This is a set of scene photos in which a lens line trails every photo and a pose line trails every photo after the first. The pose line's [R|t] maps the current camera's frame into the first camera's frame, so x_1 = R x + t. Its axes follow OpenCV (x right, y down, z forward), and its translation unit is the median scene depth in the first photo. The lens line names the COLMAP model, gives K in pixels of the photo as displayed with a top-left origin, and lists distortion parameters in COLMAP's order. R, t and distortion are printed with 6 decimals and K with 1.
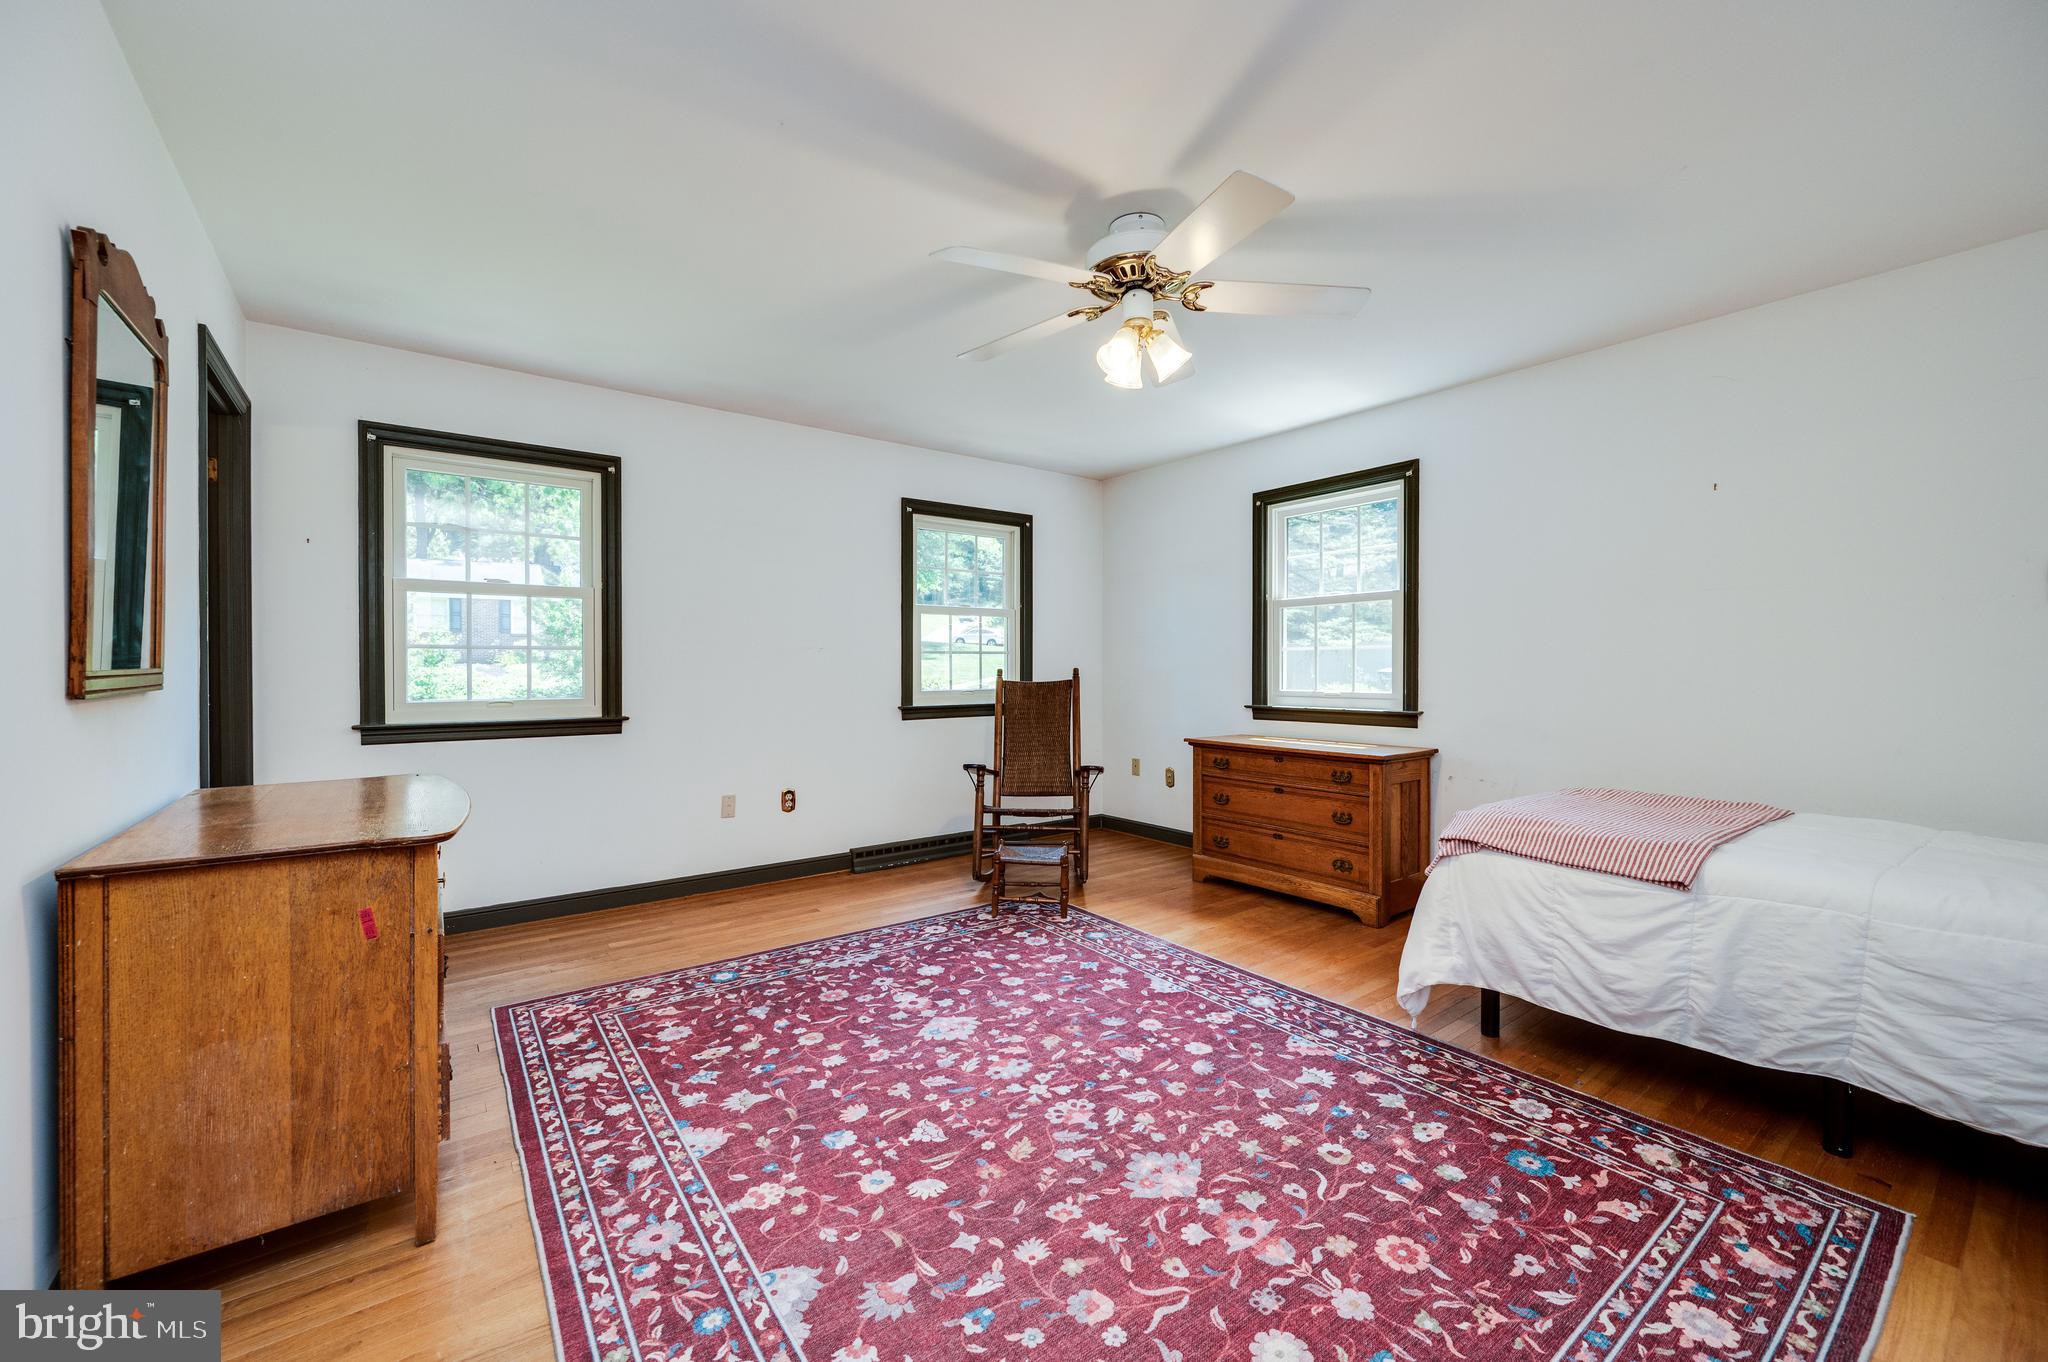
lens RADIAL K [[803.4, 0, 1036.1], [0, 803.4, 687.0], [0, 0, 1]] dist [0.000838, -0.000174]
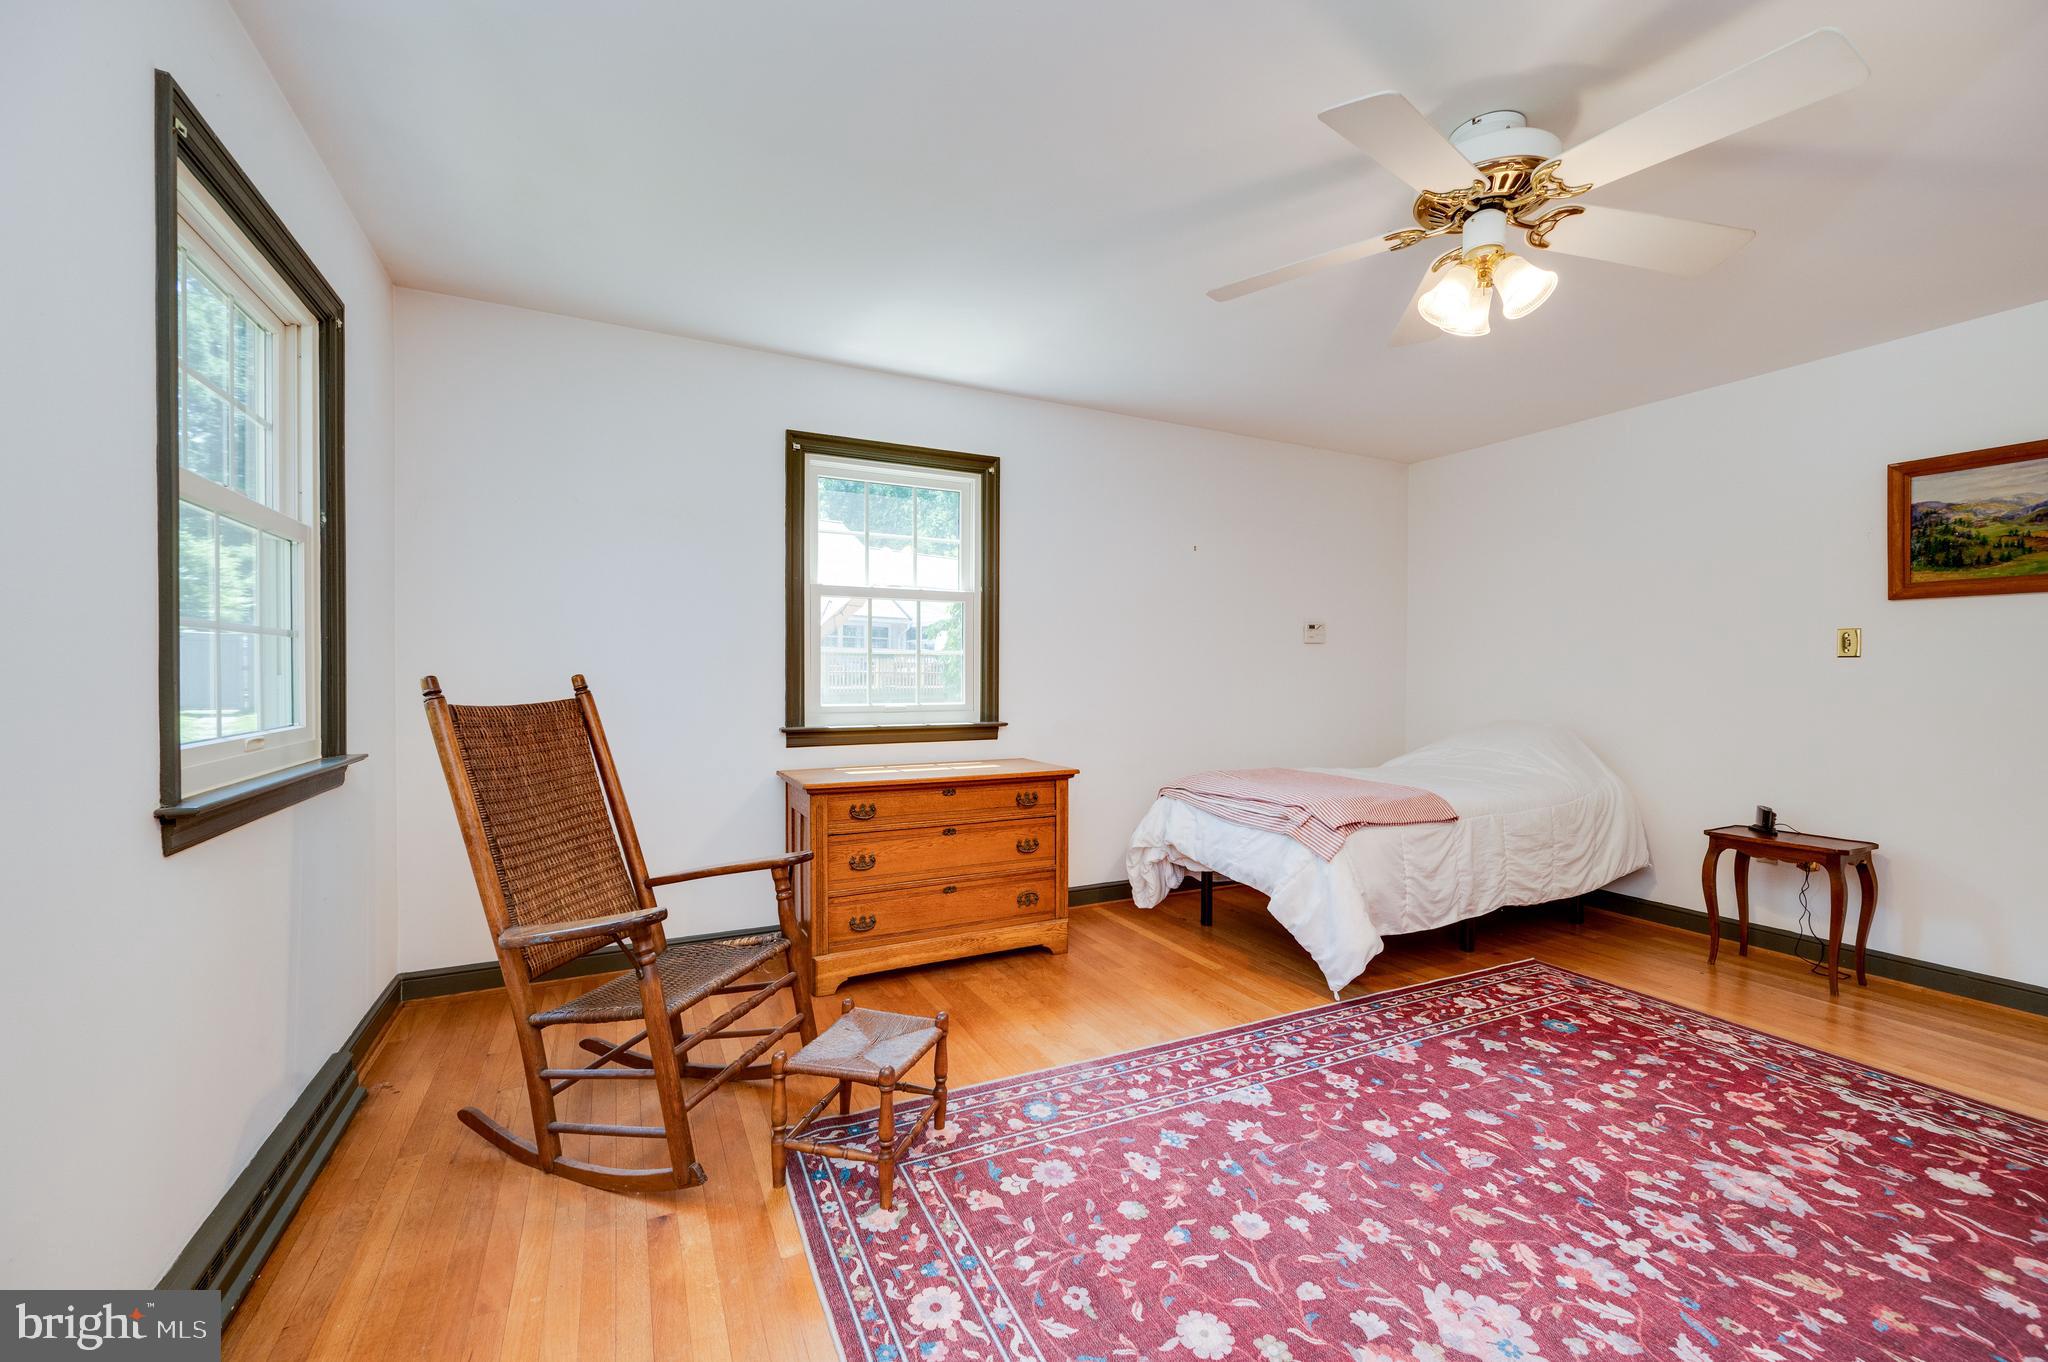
lens RADIAL K [[803.4, 0, 1036.1], [0, 803.4, 687.0], [0, 0, 1]] dist [0.000838, -0.000174]
pose [[0.201490, -0.010917, 0.979430, -0.753912], [0.016528, 0.999833, 0.007745, -0.030107], [-0.979351, 0.014628, 0.201637, 1.255732]]
